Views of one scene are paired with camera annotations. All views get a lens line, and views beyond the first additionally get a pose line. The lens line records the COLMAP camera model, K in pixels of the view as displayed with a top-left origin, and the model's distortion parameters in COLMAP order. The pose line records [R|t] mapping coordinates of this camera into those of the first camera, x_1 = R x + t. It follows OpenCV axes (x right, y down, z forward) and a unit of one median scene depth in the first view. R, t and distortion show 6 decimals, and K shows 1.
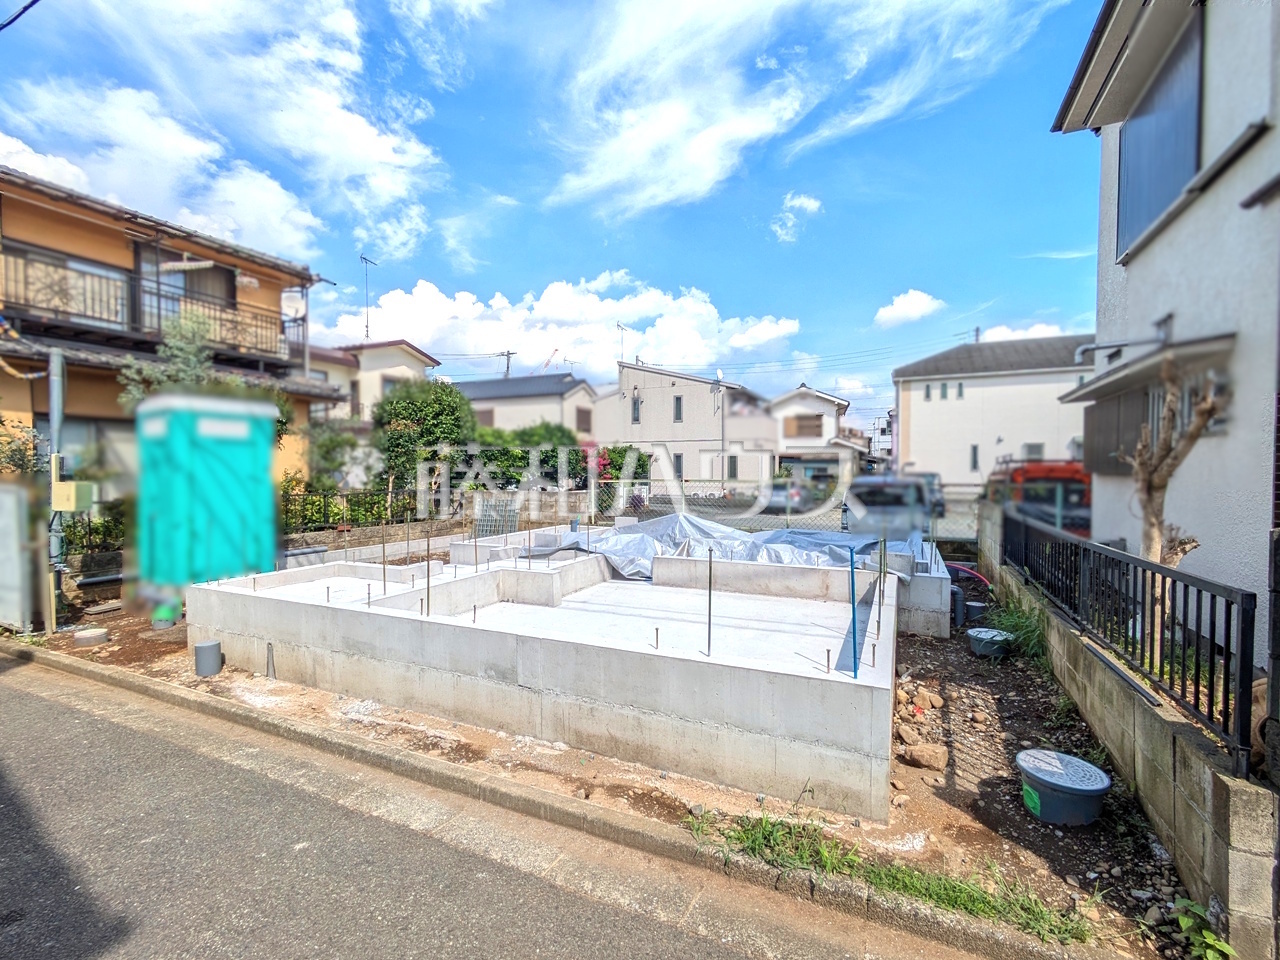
lens RADIAL K [[572.2, 0, 639.4], [0, 572.2, 482.8], [0, 0, 1]] dist [-0.000792, 0.001782]
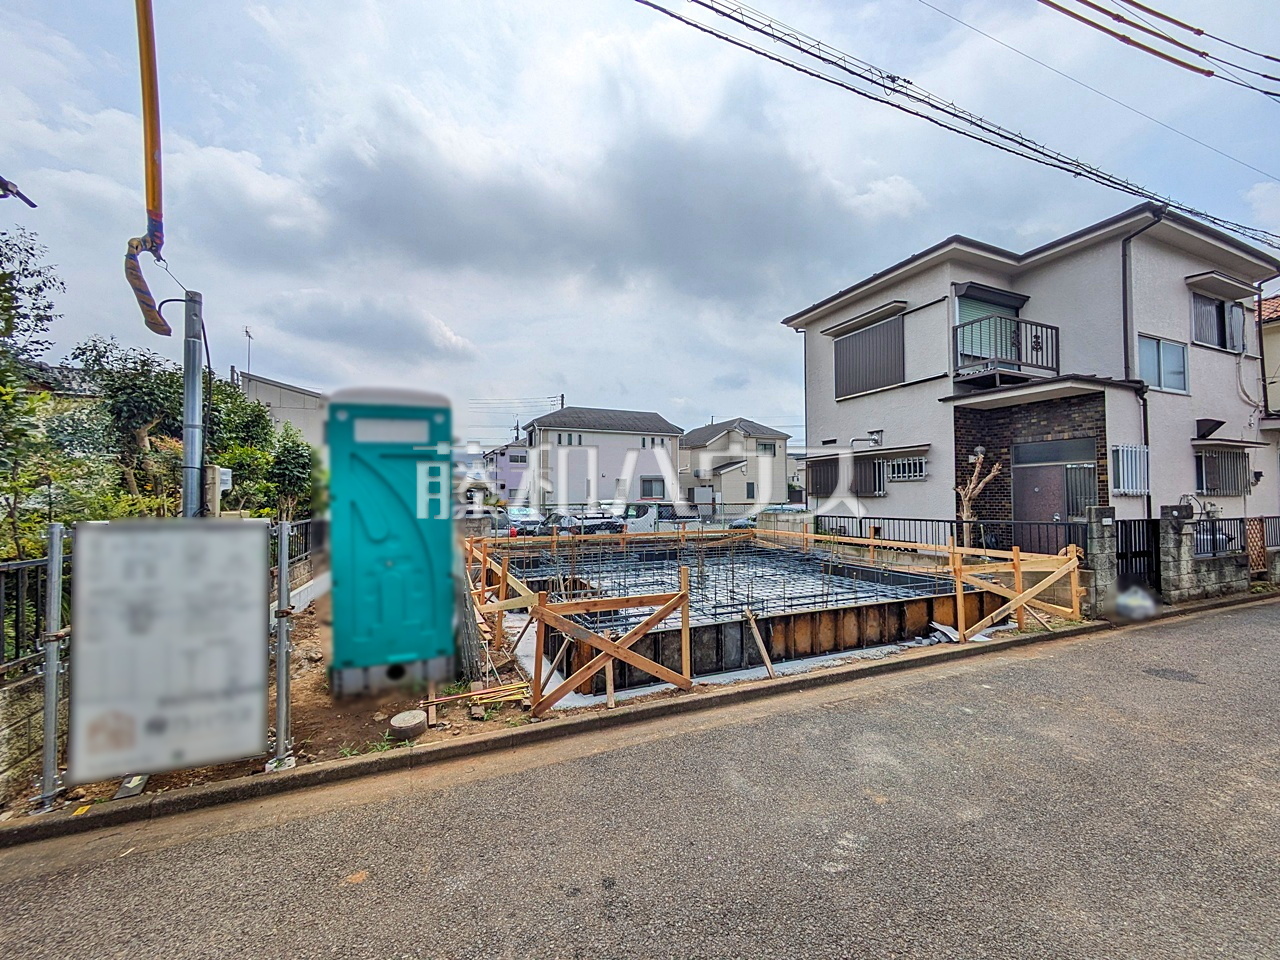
lens RADIAL K [[508.0, 0, 637.2], [0, 508.0, 485.5], [0, 0, 1]] dist [0.000824, 0.001316]
pose [[0.661485, 0.013563, 0.749836, -0.492205], [0.021704, 0.999071, -0.037218, -0.000529], [-0.749644, 0.040893, 0.660576, 0.133856]]
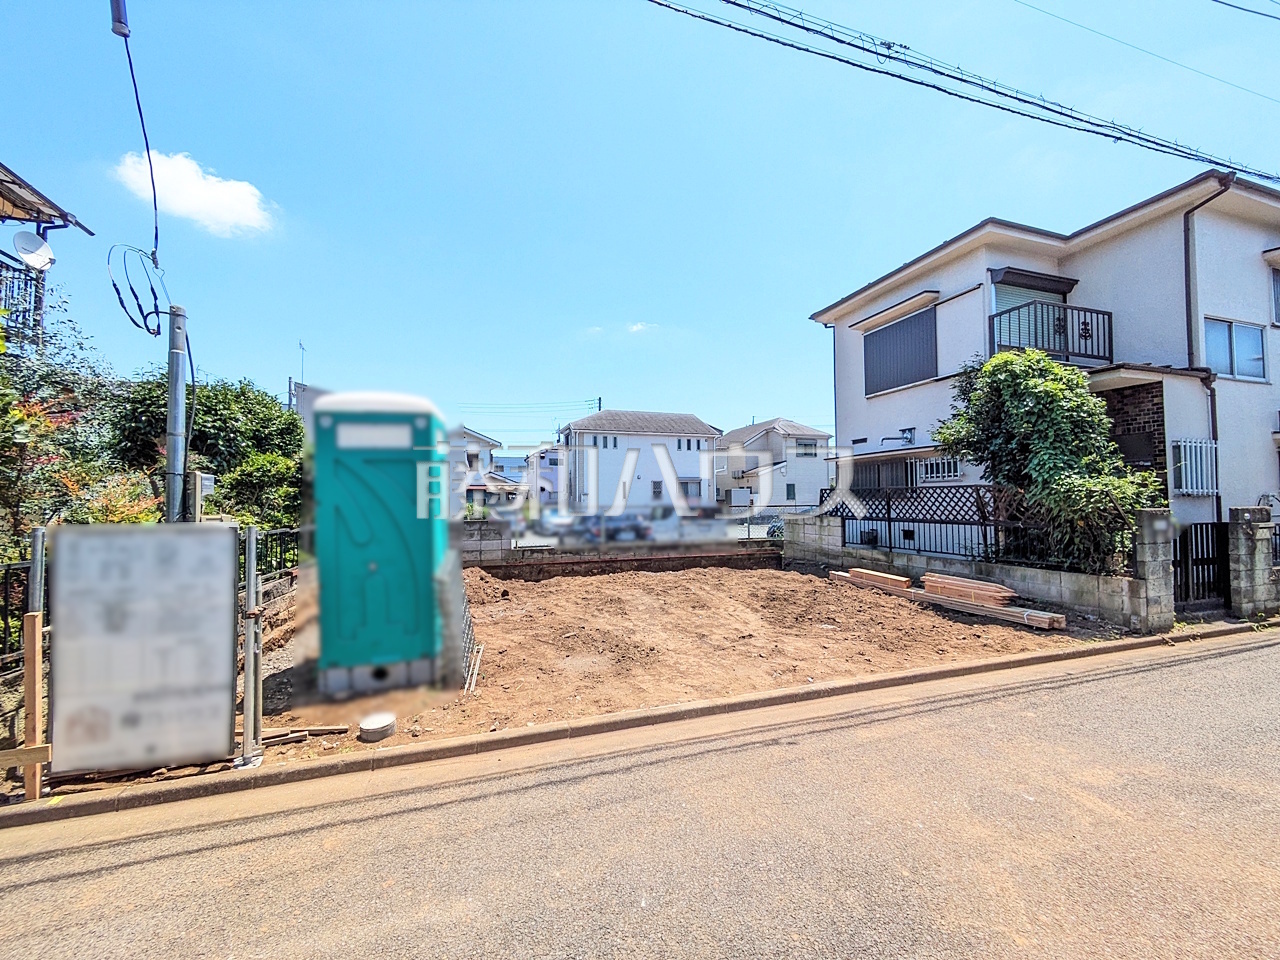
lens RADIAL K [[508.0, 0, 636.6], [0, 508.0, 485.7], [0, 0, 1]] dist [0.000824, 0.001316]
pose [[0.724438, 0.012534, 0.689226, -0.459894], [0.023509, 0.998804, -0.042874, -0.000366], [-0.688939, 0.047263, 0.723277, 0.112245]]
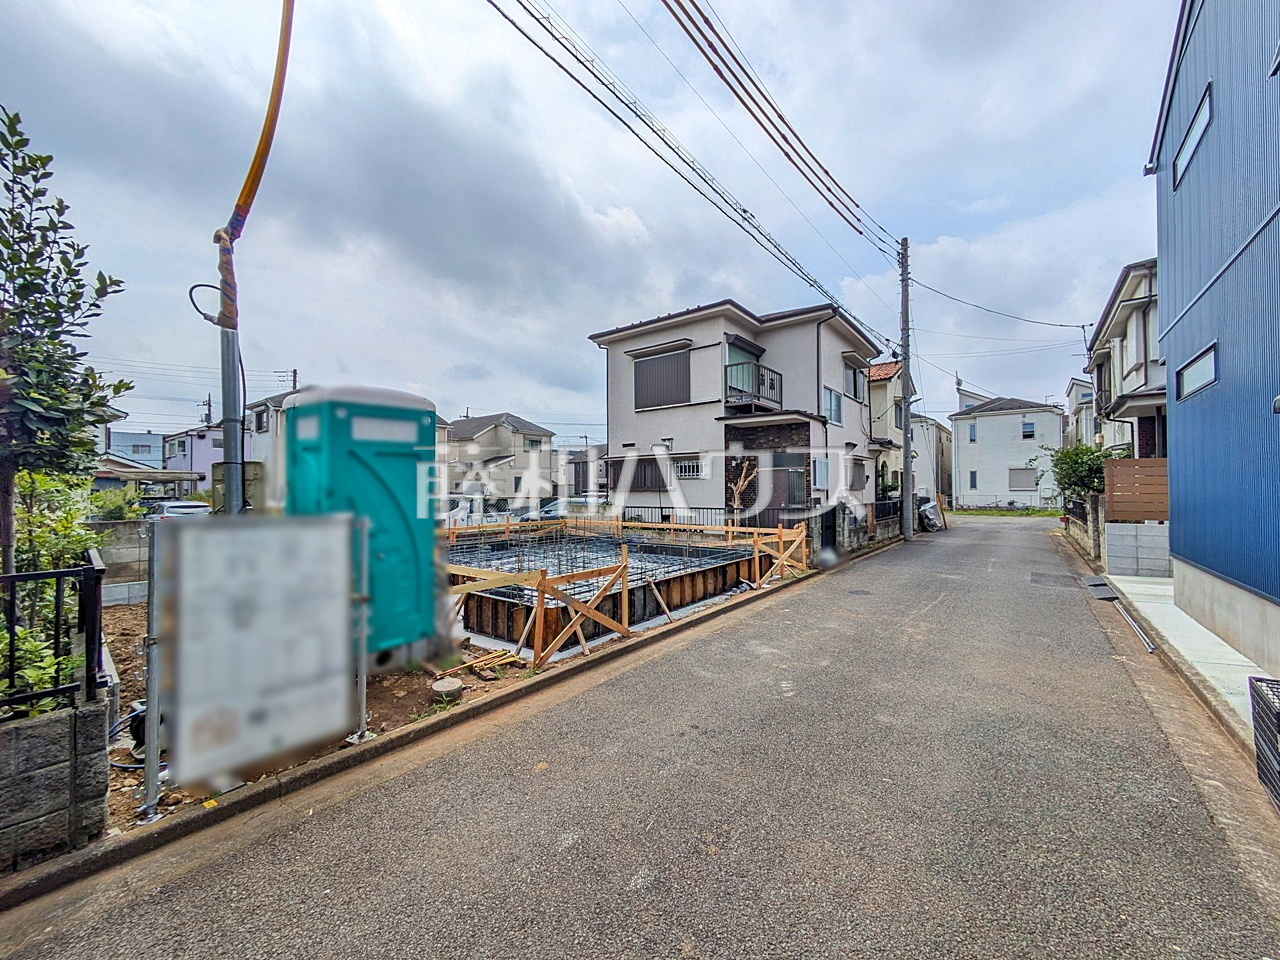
lens RADIAL K [[508.0, 0, 639.0], [0, 508.0, 486.6], [0, 0, 1]] dist [0.000824, 0.001316]
pose [[0.215902, 0.003871, 0.976407, -0.636111], [0.026722, 0.999594, -0.009872, -0.004416], [-0.976049, 0.028223, 0.215711, 0.216128]]
